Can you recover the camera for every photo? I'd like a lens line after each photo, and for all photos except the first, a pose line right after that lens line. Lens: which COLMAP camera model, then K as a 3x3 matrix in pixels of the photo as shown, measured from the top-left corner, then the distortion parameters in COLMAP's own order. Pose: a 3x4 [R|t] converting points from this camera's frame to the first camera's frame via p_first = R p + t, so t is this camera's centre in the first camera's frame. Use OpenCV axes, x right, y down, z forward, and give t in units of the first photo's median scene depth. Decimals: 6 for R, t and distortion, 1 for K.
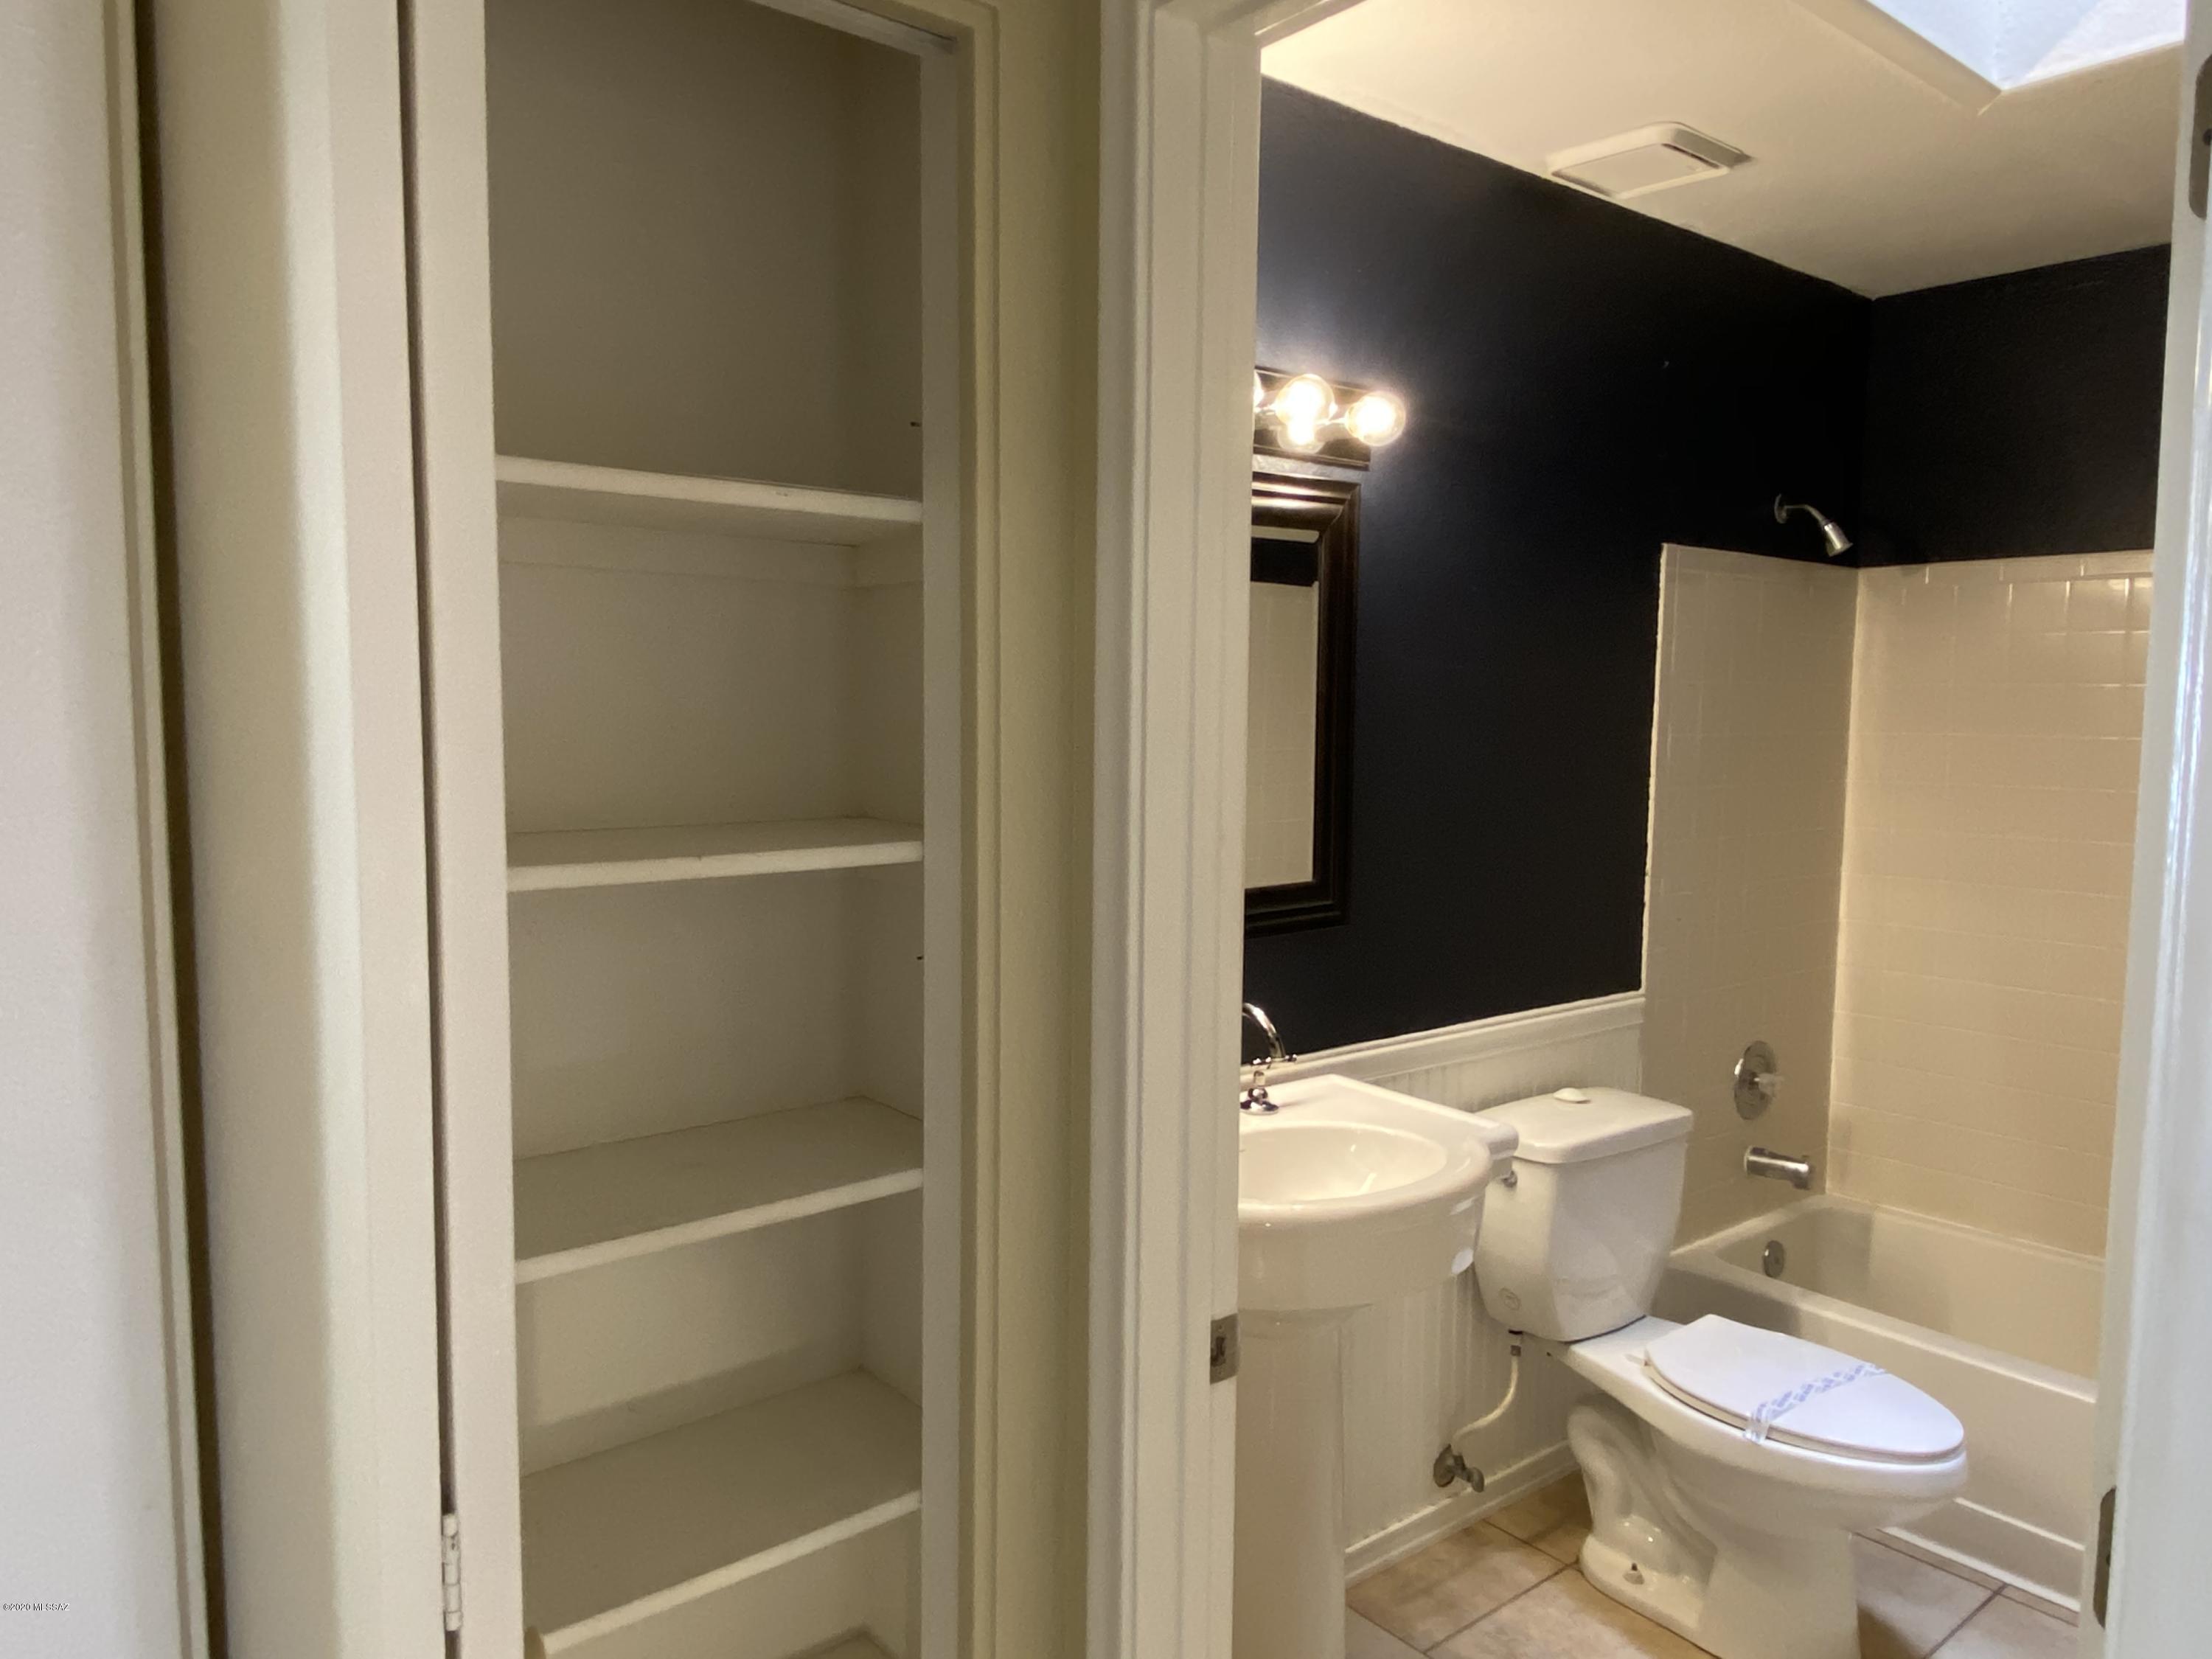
lens RADIAL K [[1477.4, 0, 1117.5], [0, 1477.4, 834.5], [0, 0, 1]] dist [0.093816, -0.120733]
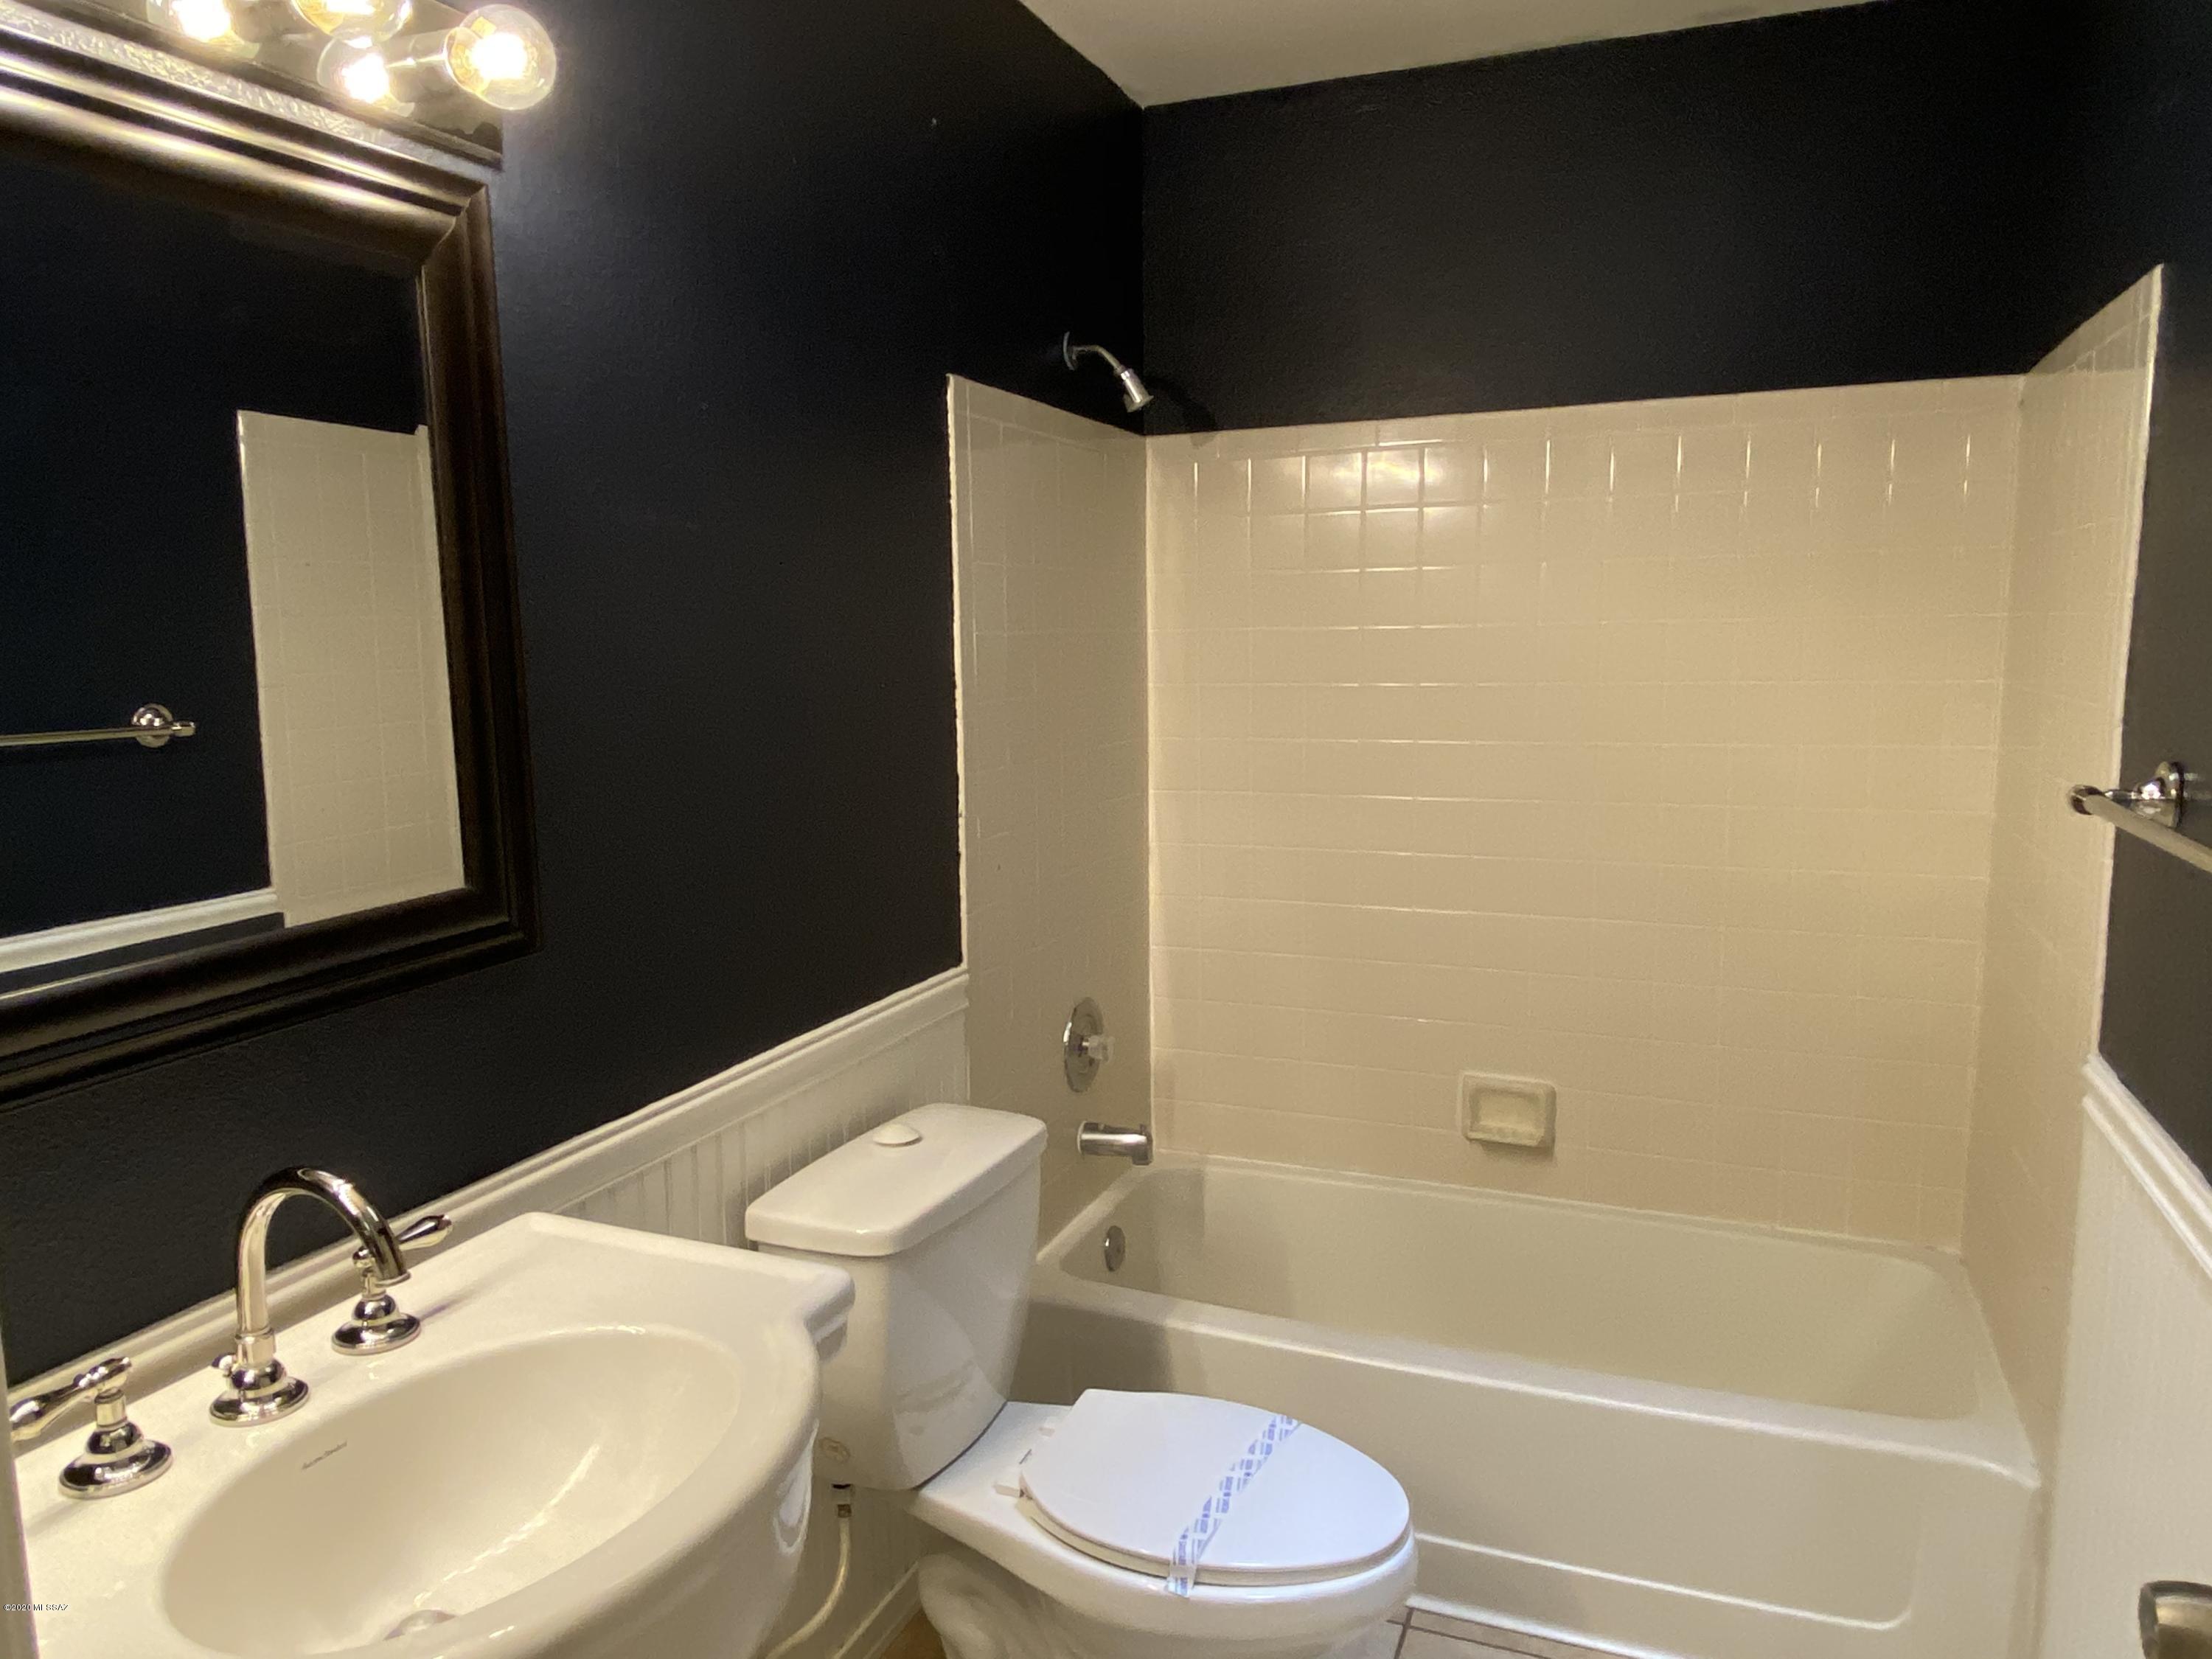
lens RADIAL K [[1477.4, 0, 1117.5], [0, 1477.4, 834.5], [0, 0, 1]] dist [0.093816, -0.120733]
pose [[0.874931, -0.086363, 0.476484, 0.067912], [0.060991, 0.995785, 0.068494, -0.011651], [-0.480391, -0.030866, 0.876511, 0.321080]]
